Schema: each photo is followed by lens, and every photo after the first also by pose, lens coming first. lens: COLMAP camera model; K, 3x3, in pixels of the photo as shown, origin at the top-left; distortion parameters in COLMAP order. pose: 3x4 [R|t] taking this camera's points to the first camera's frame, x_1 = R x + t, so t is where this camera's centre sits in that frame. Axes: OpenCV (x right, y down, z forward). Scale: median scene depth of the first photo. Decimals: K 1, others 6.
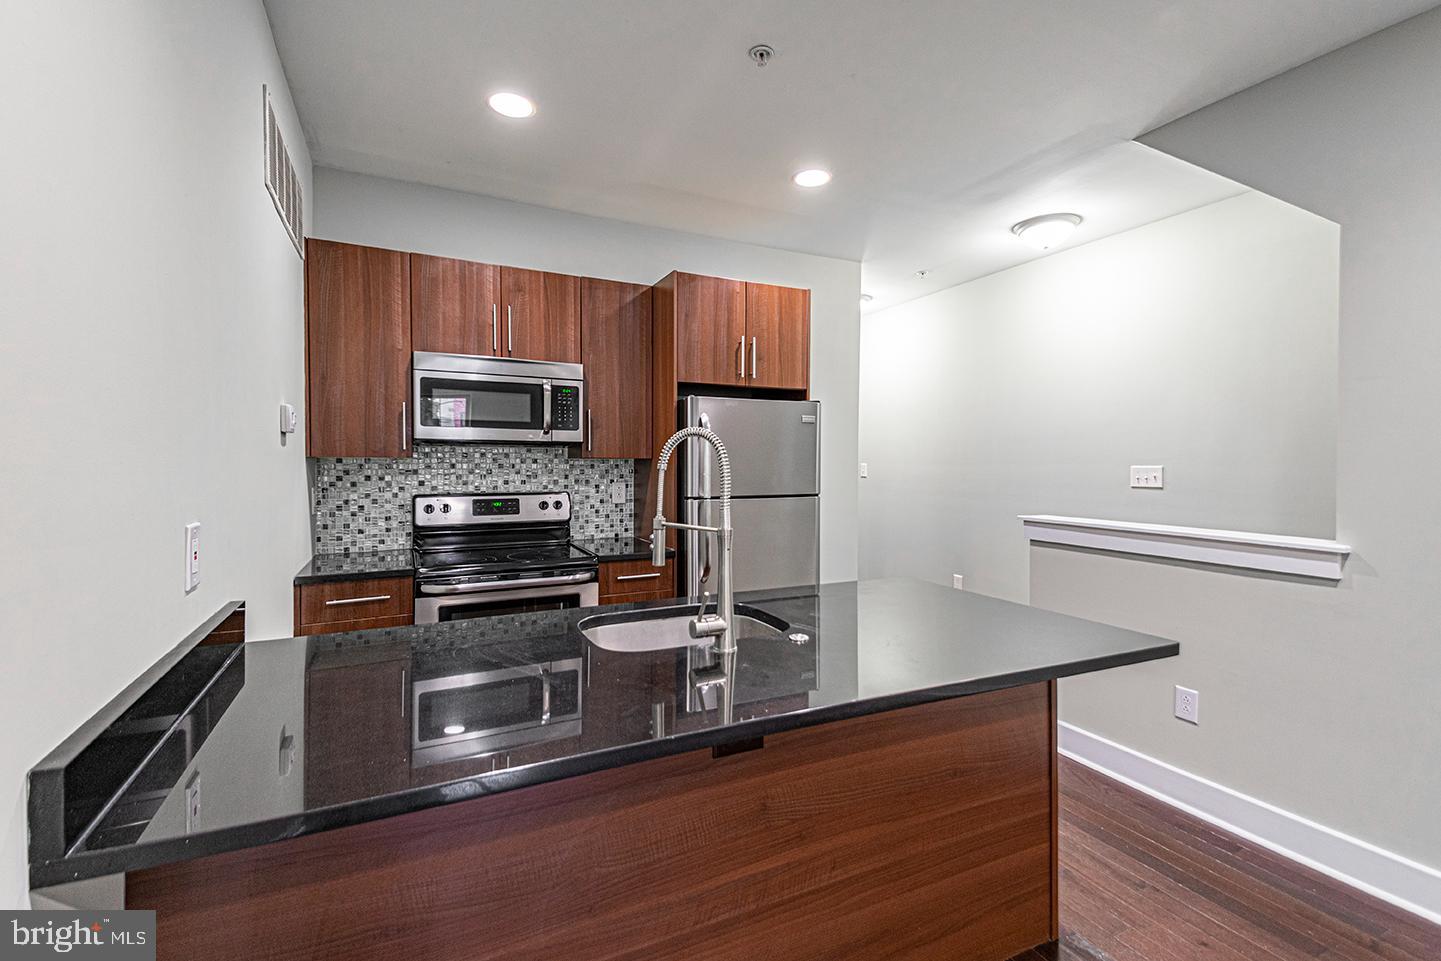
lens RADIAL K [[640.9, 0, 719.4], [0, 640.9, 471.6], [0, 0, 1]] dist [0.069141, -0.033484]
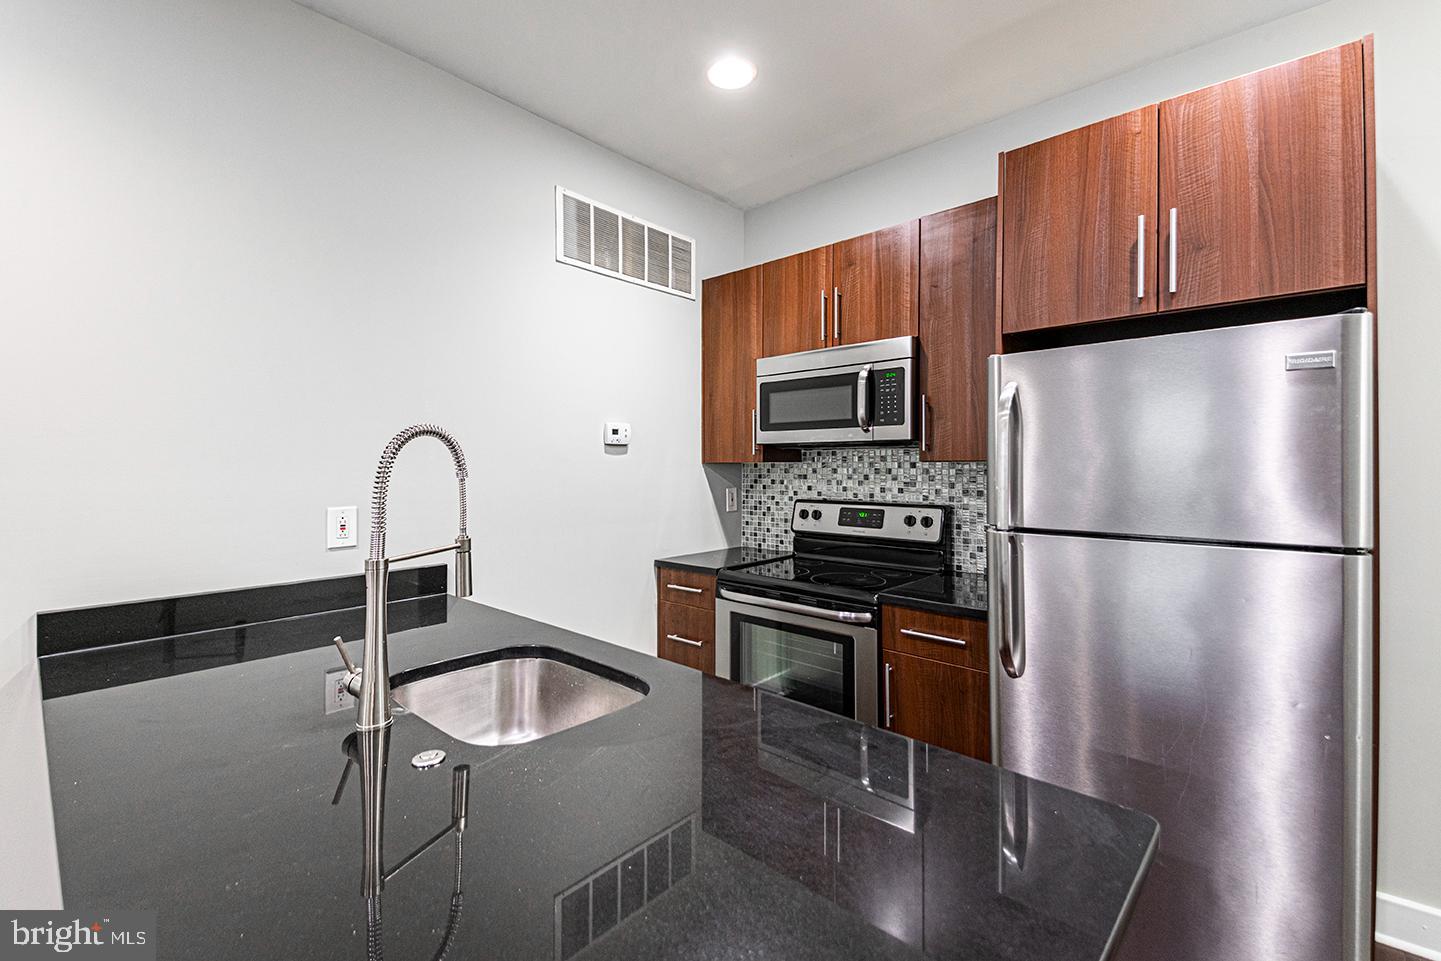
lens RADIAL K [[640.9, 0, 719.4], [0, 640.9, 471.6], [0, 0, 1]] dist [0.069141, -0.033484]
pose [[0.360050, 0.006226, -0.932912, 0.412653], [-0.010871, 0.999938, 0.002477, -0.008230], [0.932870, 0.009250, 0.360095, 0.524616]]
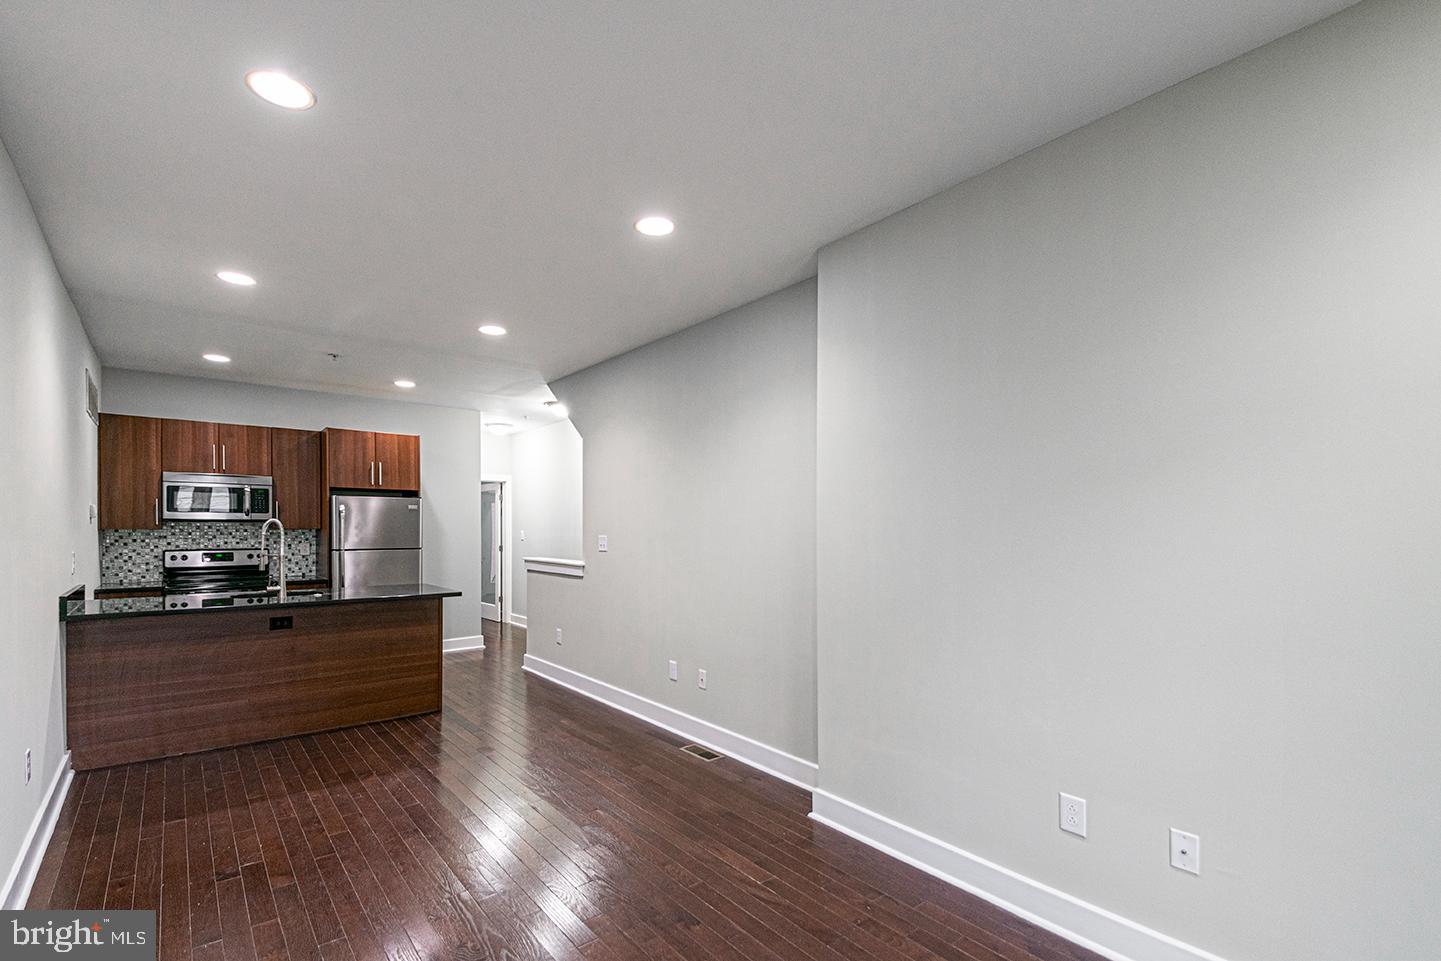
lens RADIAL K [[642.5, 0, 721.3], [0, 642.5, 535.7], [0, 0, 1]] dist [0.001278, -0.013361]
pose [[0.968382, -0.004214, 0.249437, 0.556212], [0.005269, 0.999980, -0.003564, 0.011017], [-0.249417, 0.004765, 0.968385, -1.041889]]
